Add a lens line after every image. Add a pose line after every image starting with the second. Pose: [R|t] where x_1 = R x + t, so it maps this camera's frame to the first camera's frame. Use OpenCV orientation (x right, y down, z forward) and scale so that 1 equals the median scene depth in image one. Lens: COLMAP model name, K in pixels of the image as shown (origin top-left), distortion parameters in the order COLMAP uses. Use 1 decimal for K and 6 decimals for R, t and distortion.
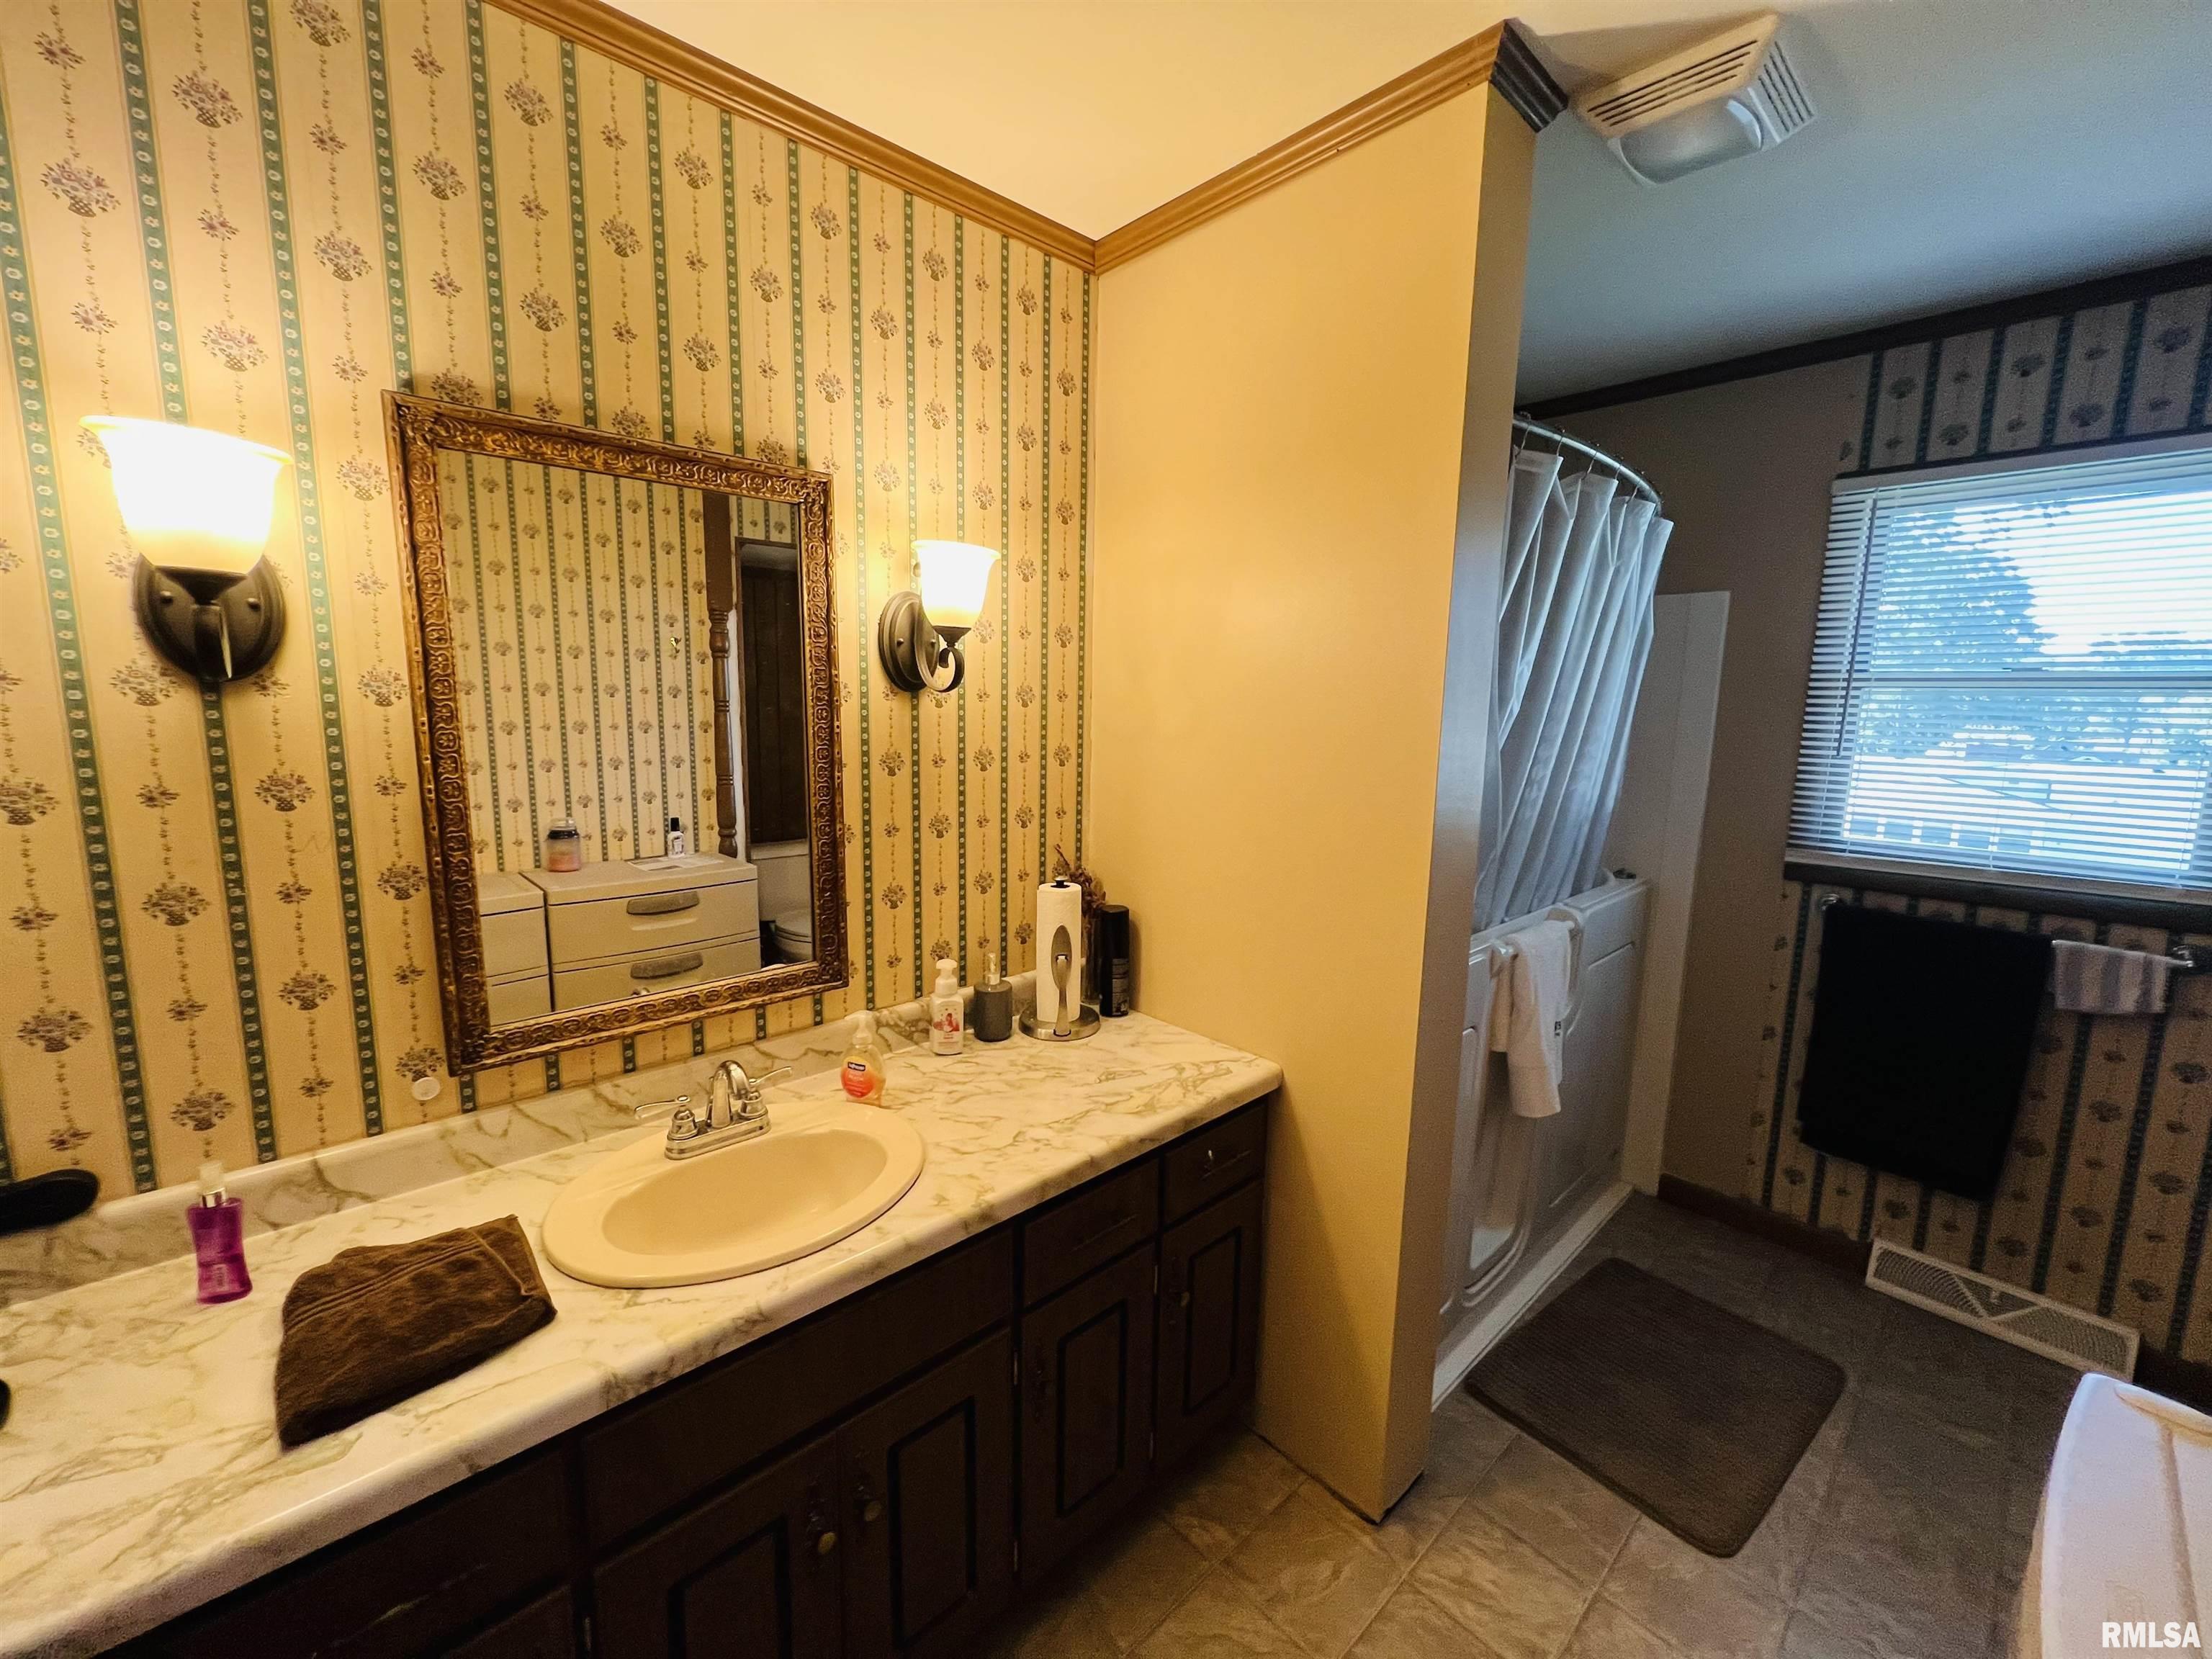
lens RADIAL K [[879.8, 0, 1102.5], [0, 879.8, 825.7], [0, 0, 1]] dist [0.011888, -0.003794]
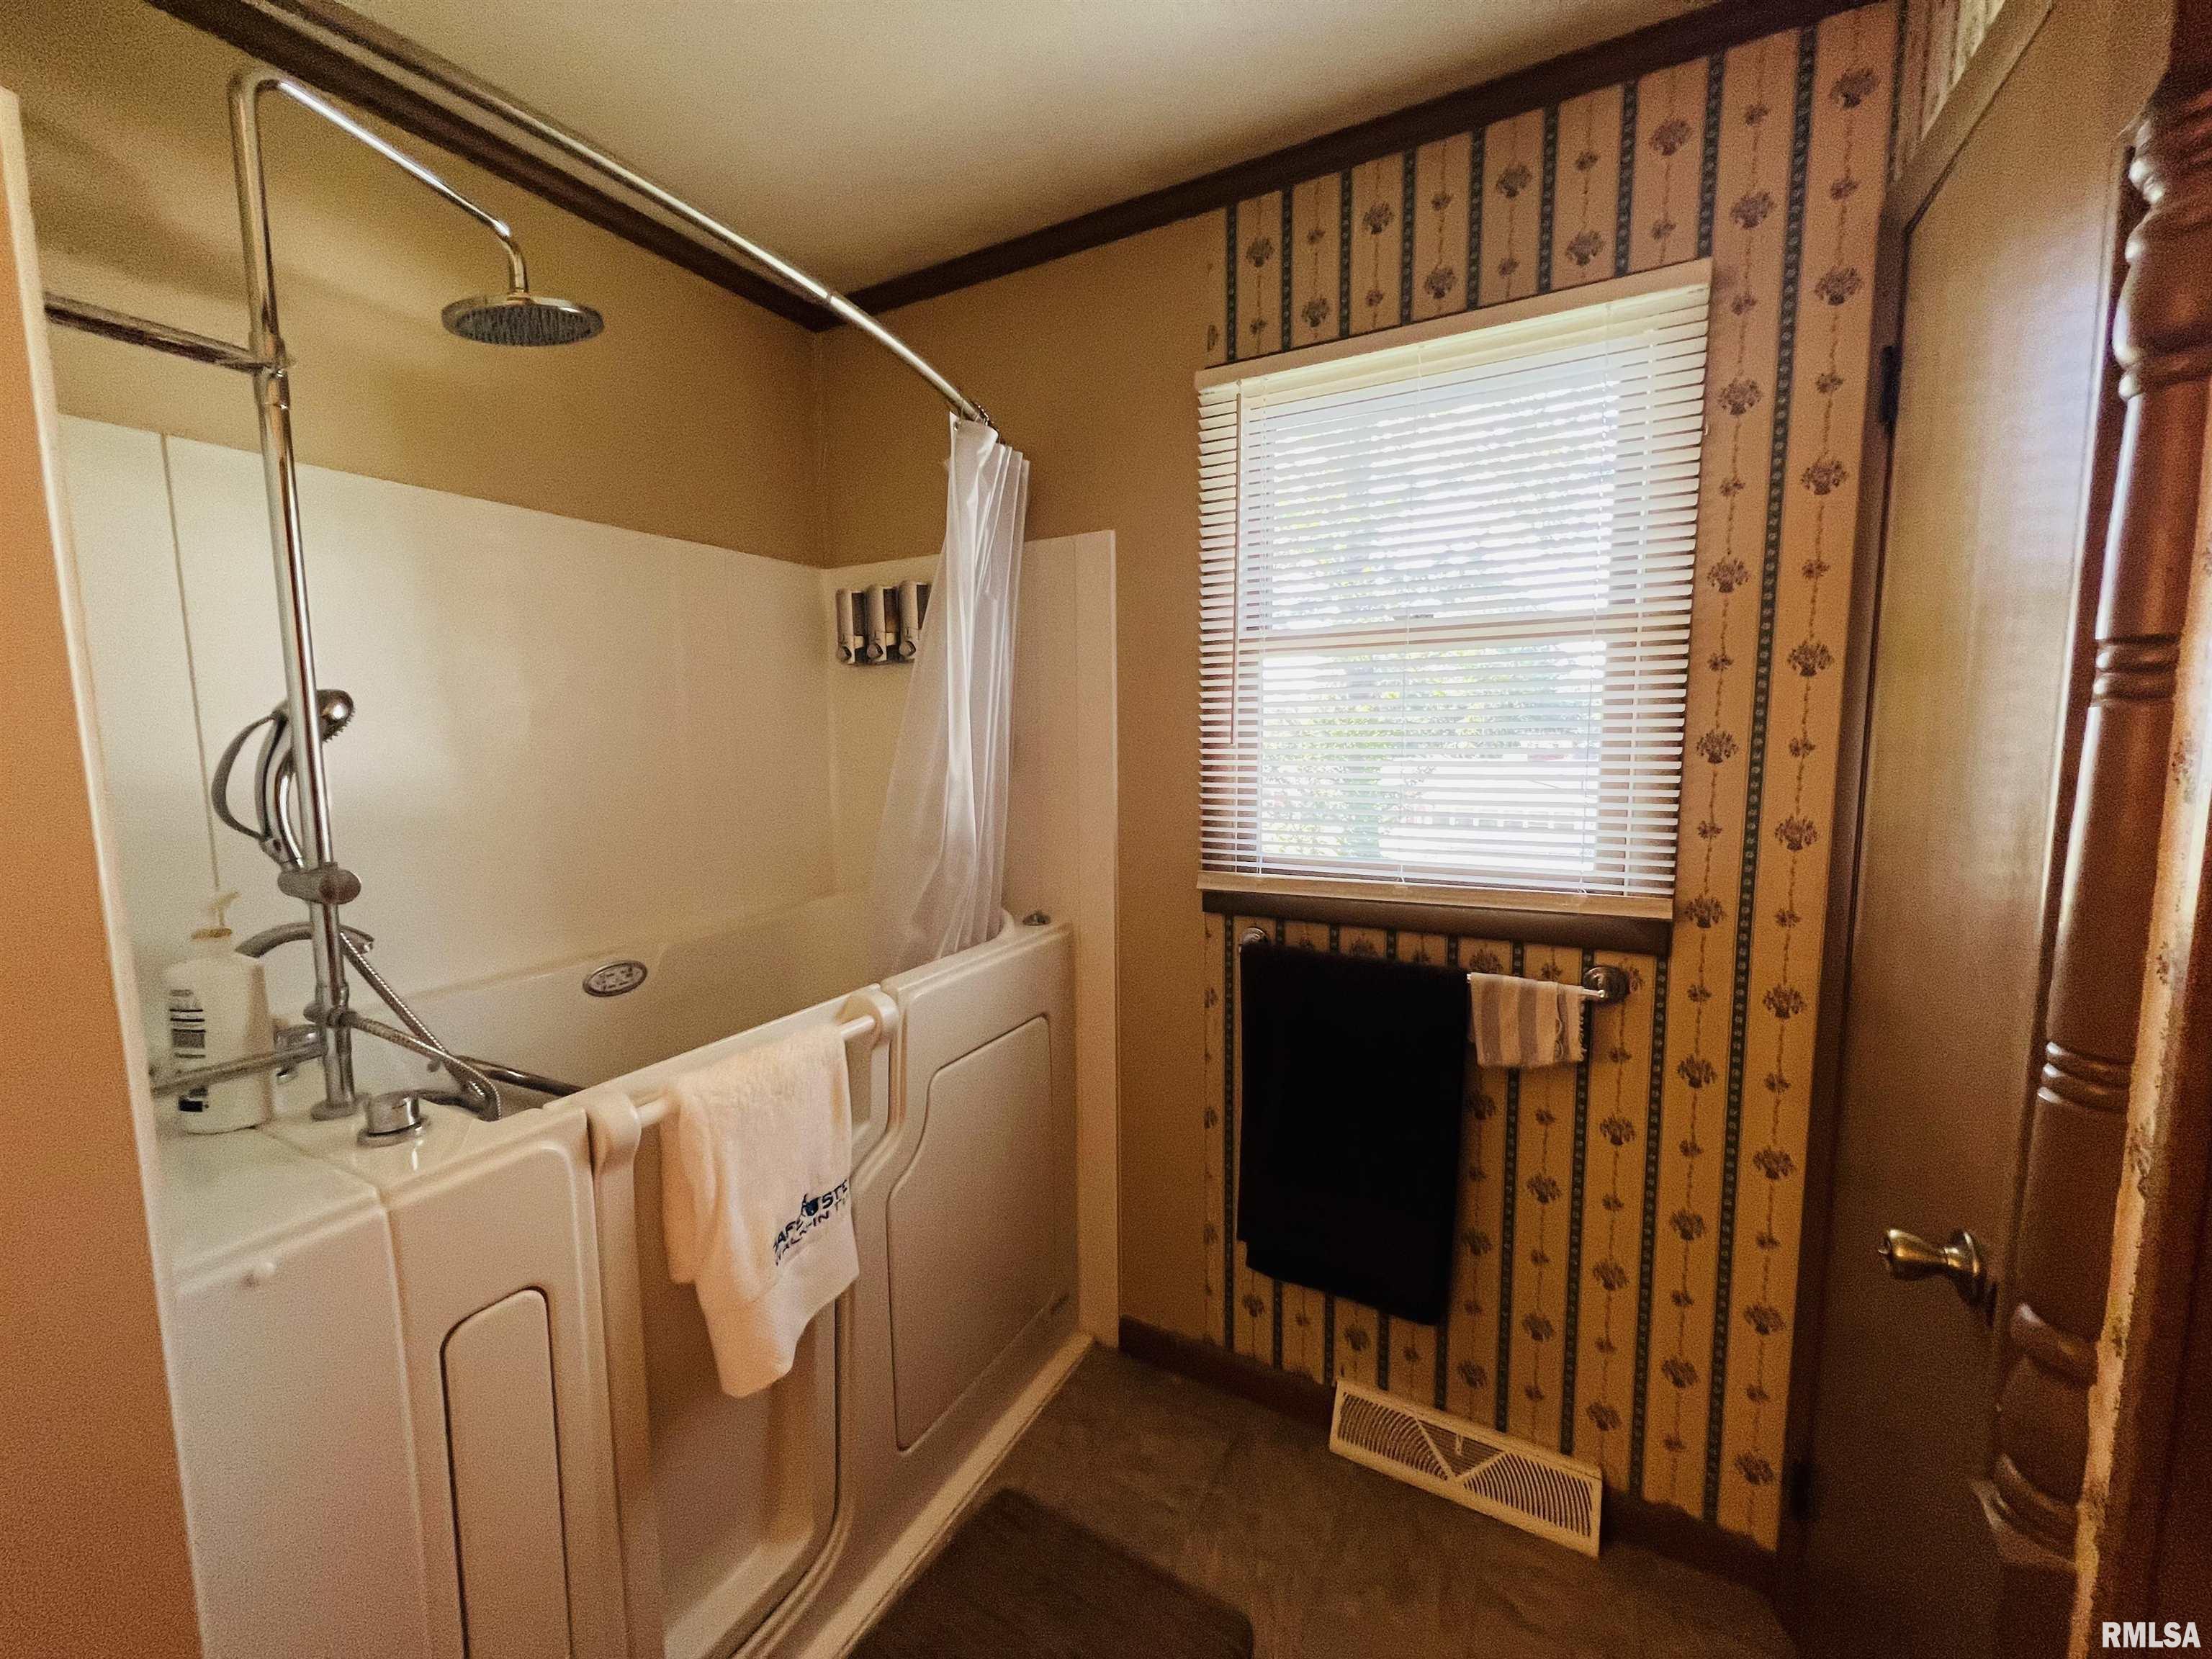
lens RADIAL K [[885.7, 0, 1098.7], [0, 885.7, 826.1], [0, 0, 1]] dist [0.000482, 0.000397]
pose [[0.948161, -0.061346, 0.311814, 0.505499], [0.072791, 0.997029, -0.025188, 0.000183], [-0.309342, 0.046579, 0.949809, 0.349283]]
